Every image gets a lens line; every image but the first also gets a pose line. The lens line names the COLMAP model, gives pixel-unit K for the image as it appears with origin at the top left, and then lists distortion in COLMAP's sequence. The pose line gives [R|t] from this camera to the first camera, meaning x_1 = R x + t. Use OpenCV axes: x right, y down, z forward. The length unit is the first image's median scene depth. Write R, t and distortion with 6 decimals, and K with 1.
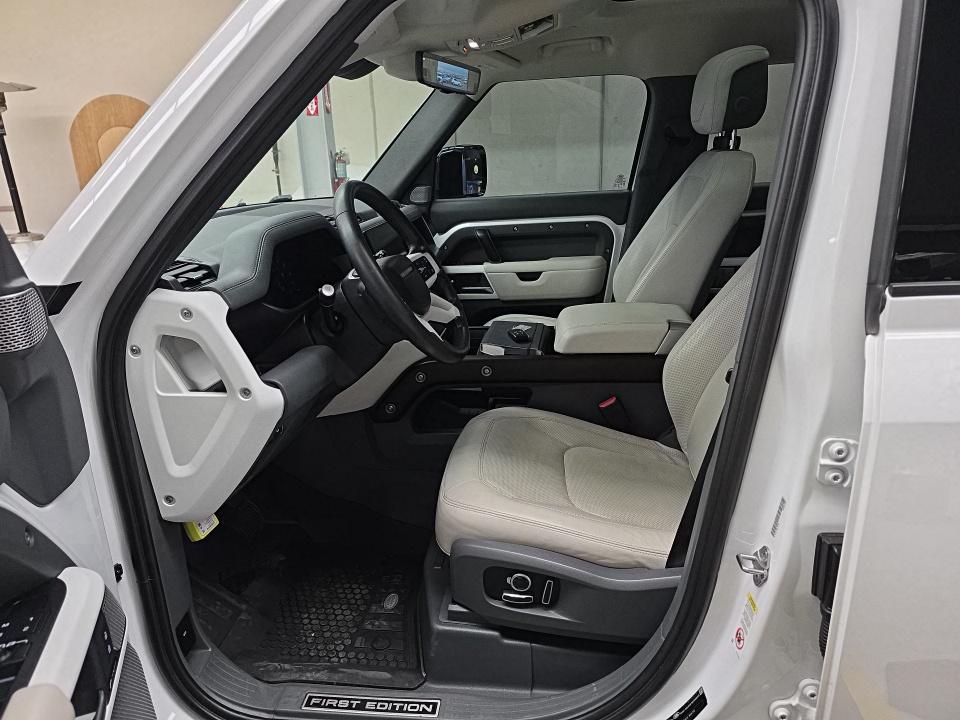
lens RADIAL K [[651.8, 0, 474.5], [0, 651.8, 357.0], [0, 0, 1]] dist [0.023743, -0.009611]
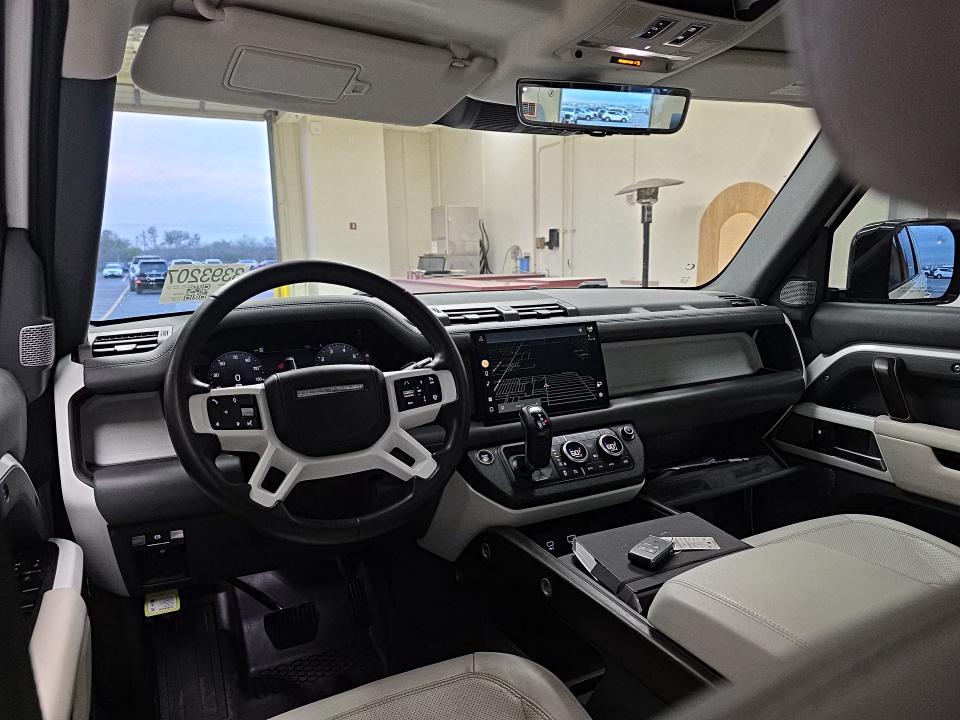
lens RADIAL K [[651.8, 0, 474.5], [0, 651.8, 357.0], [0, 0, 1]] dist [0.023743, -0.009611]
pose [[0.552396, 0.158026, -0.818466, 0.282504], [-0.258126, 0.966033, 0.012304, -0.108049], [0.792609, 0.204471, 0.574423, 0.367212]]
